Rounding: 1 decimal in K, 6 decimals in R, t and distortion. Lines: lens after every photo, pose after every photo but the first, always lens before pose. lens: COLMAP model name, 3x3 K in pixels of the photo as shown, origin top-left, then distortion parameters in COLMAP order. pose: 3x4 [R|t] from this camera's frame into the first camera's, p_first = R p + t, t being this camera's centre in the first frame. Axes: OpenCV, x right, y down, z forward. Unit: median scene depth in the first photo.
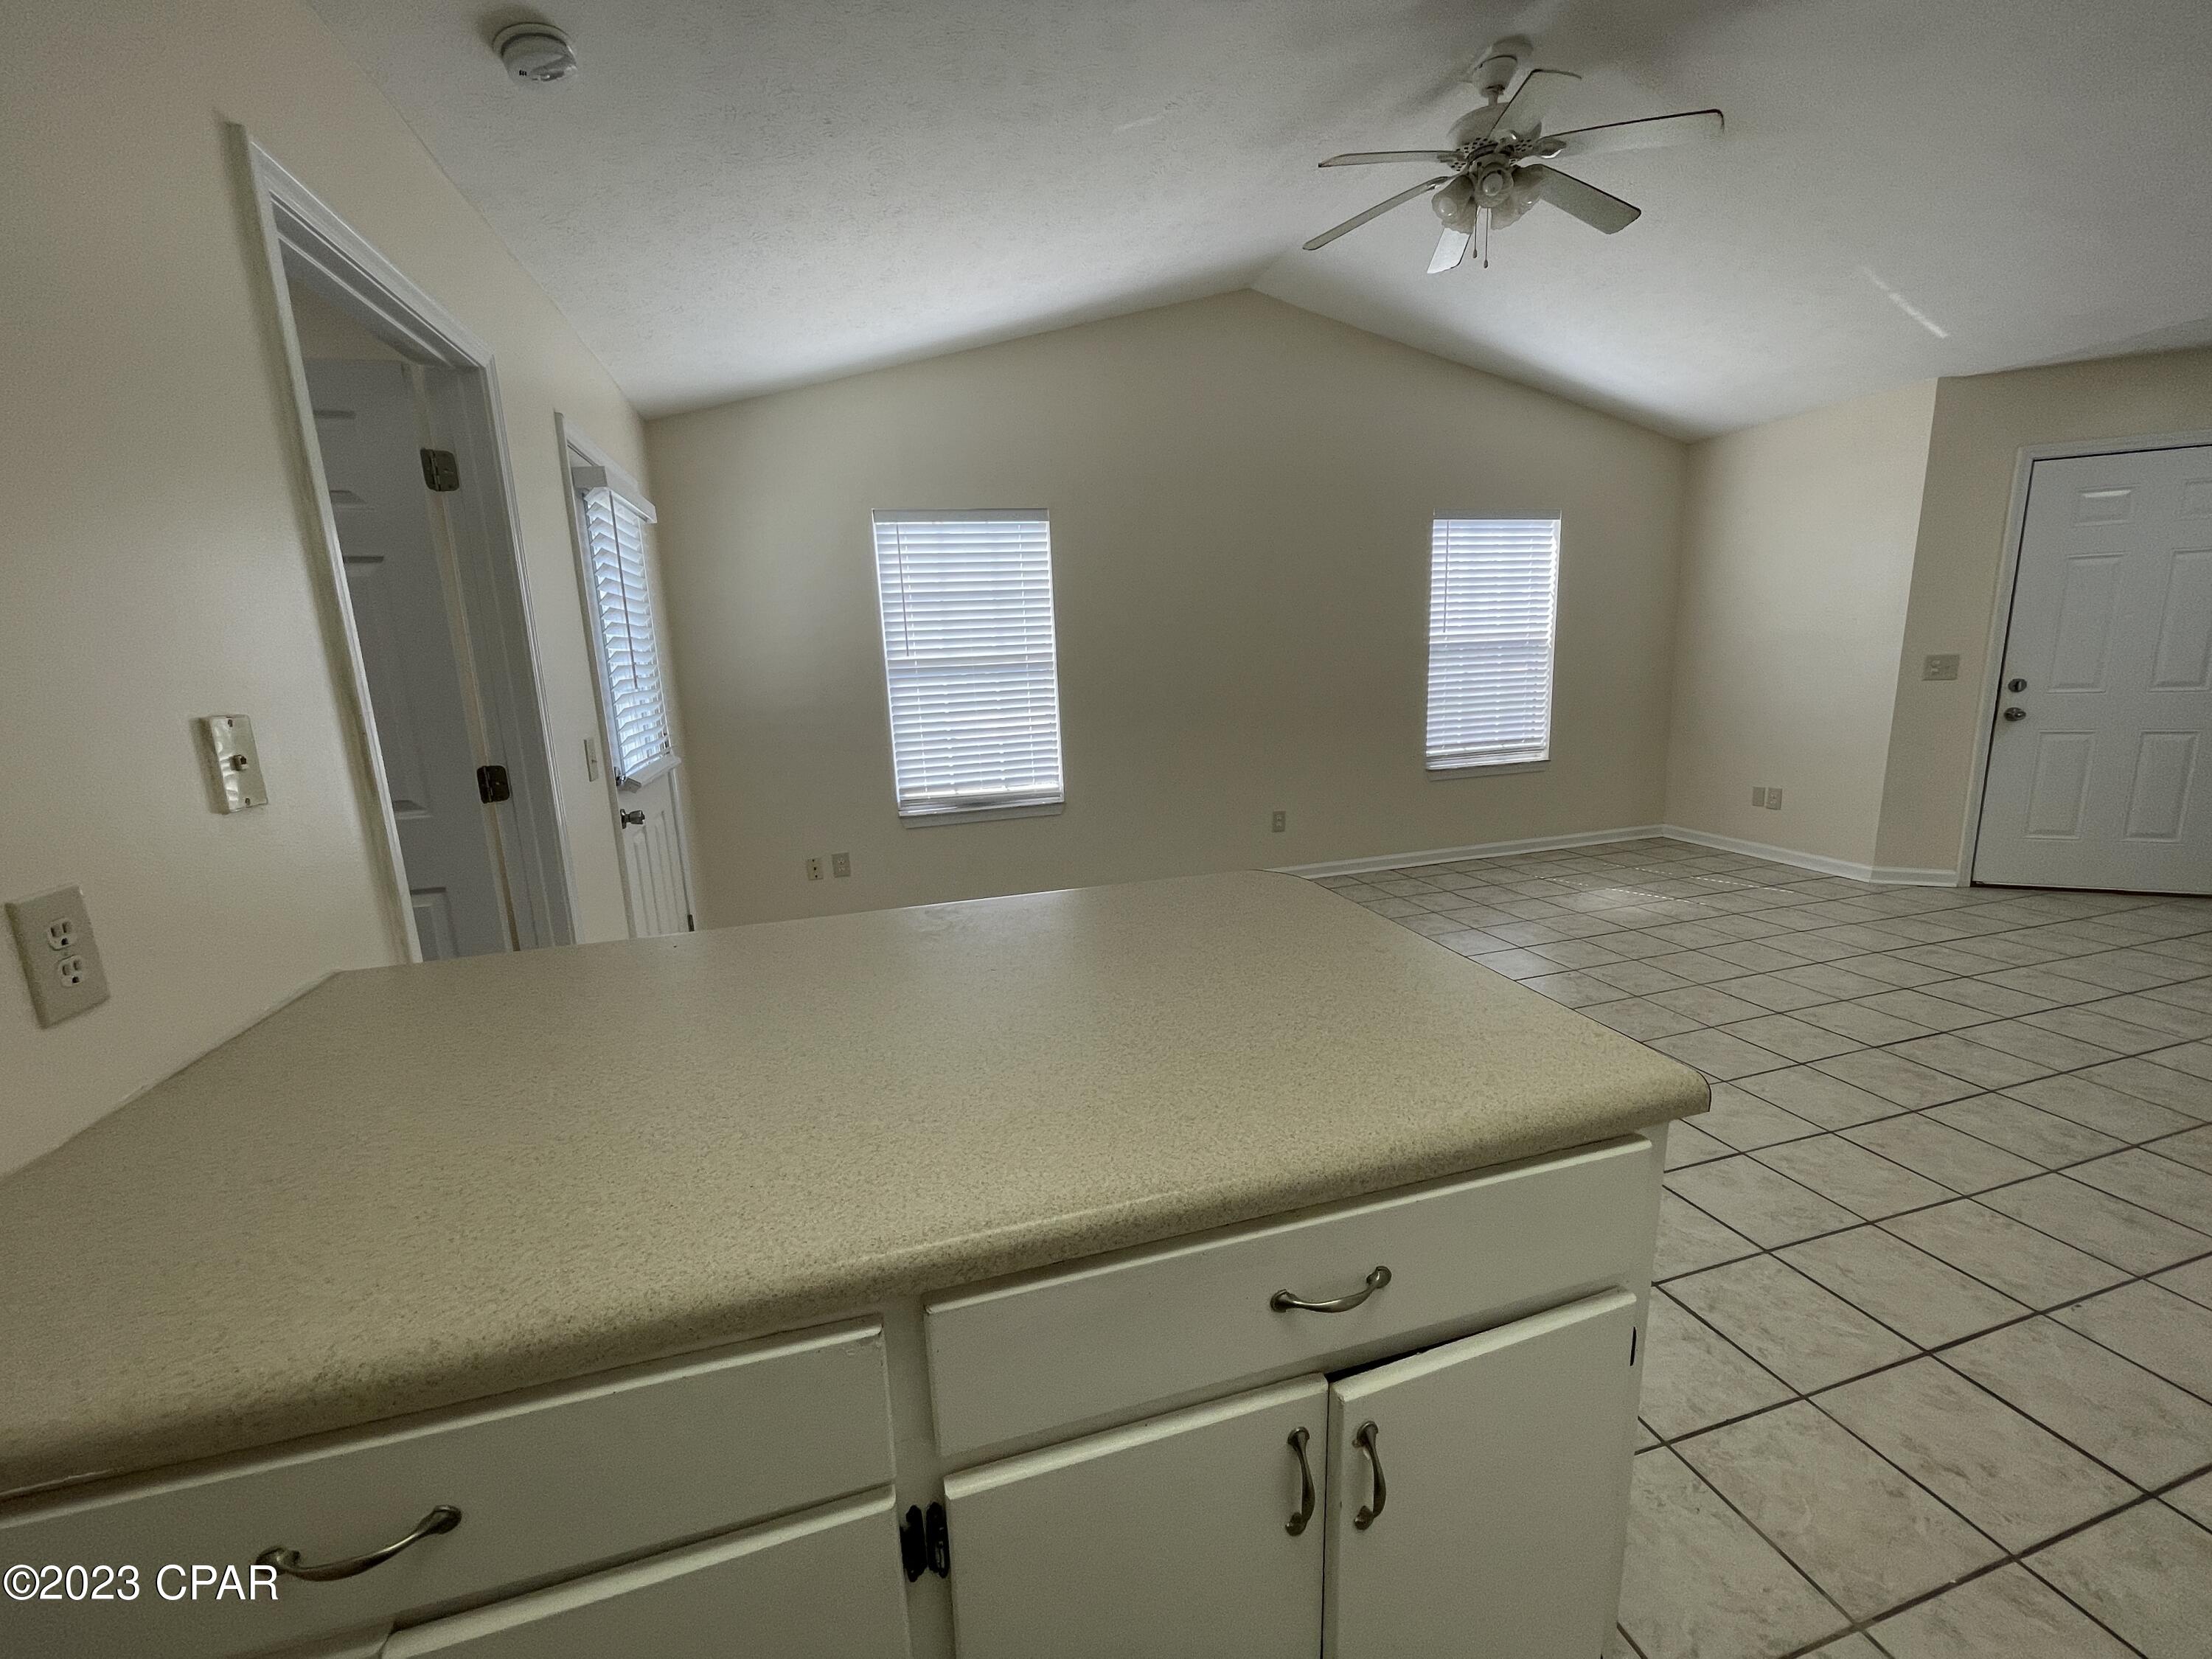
lens RADIAL K [[893.9, 0, 1098.2], [0, 893.9, 832.6], [0, 0, 1]] dist [-0.012031, -0.000006]
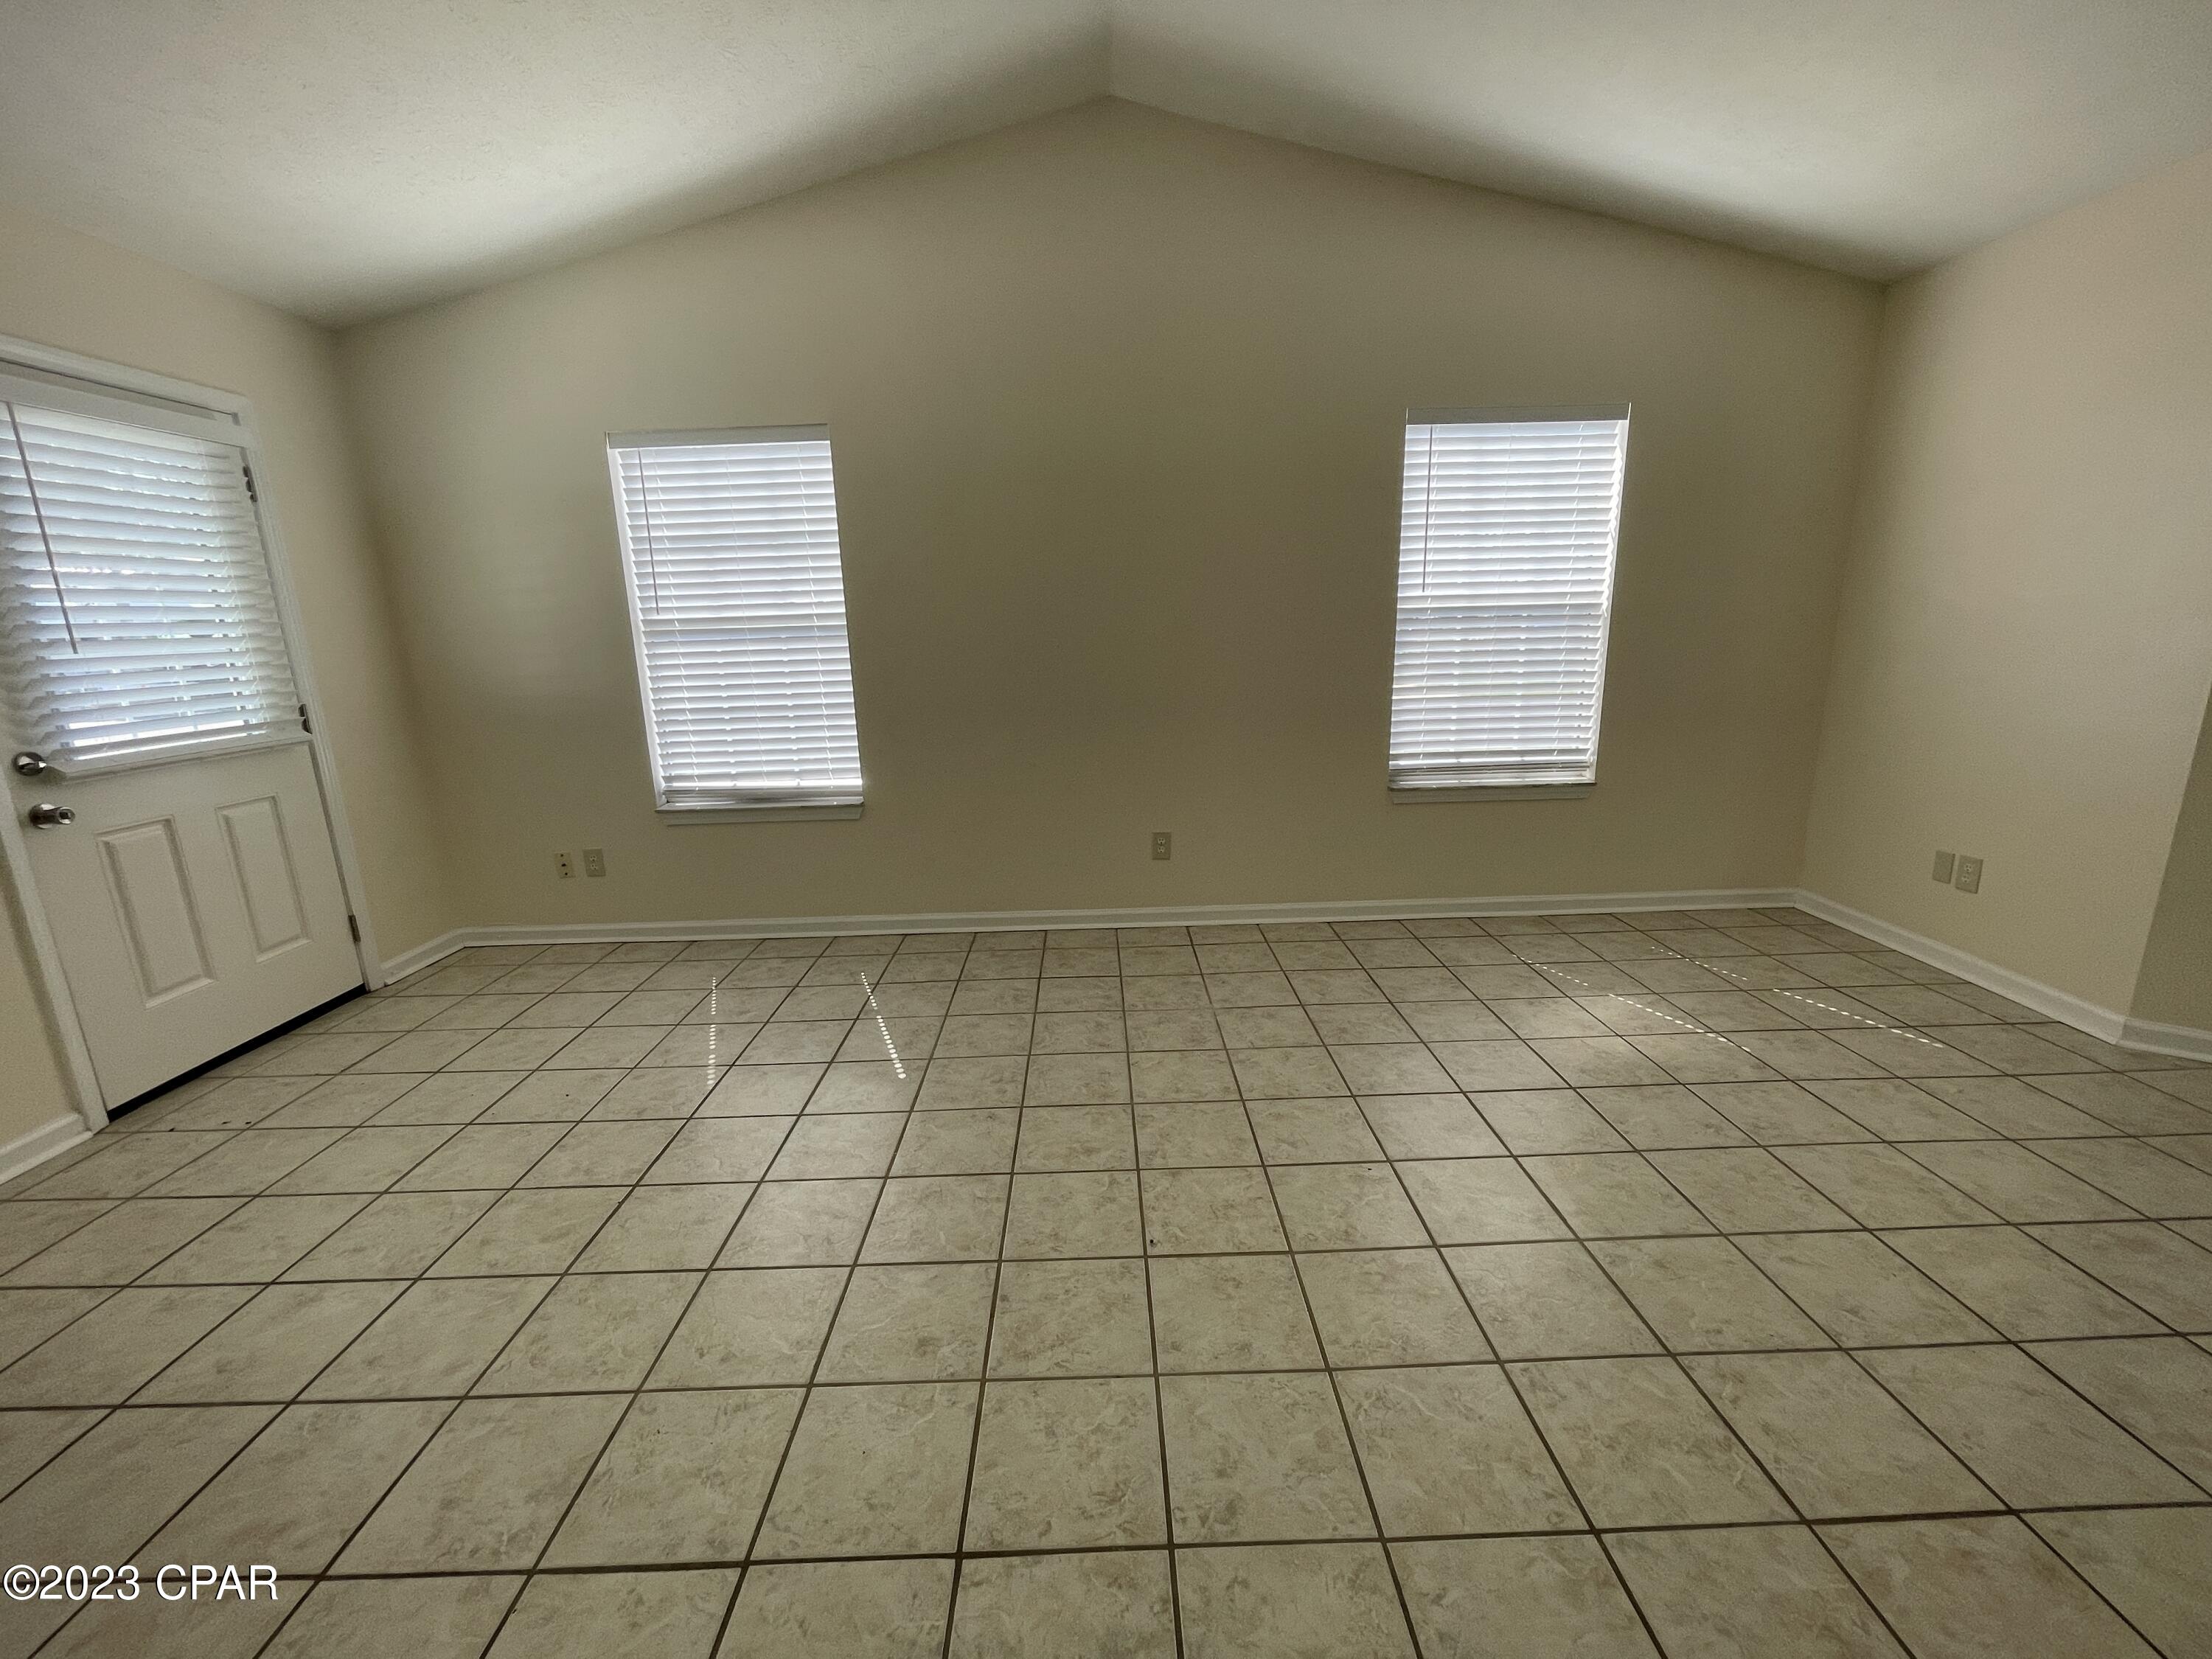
lens RADIAL K [[898.1, 0, 1106.0], [0, 898.1, 829.5], [0, 0, 1]] dist [-0.004730, -0.000564]
pose [[0.966572, 0.075450, -0.245042, 0.365572], [-0.064720, 0.996570, 0.051563, -0.066447], [0.248092, -0.033980, 0.968140, 0.283476]]
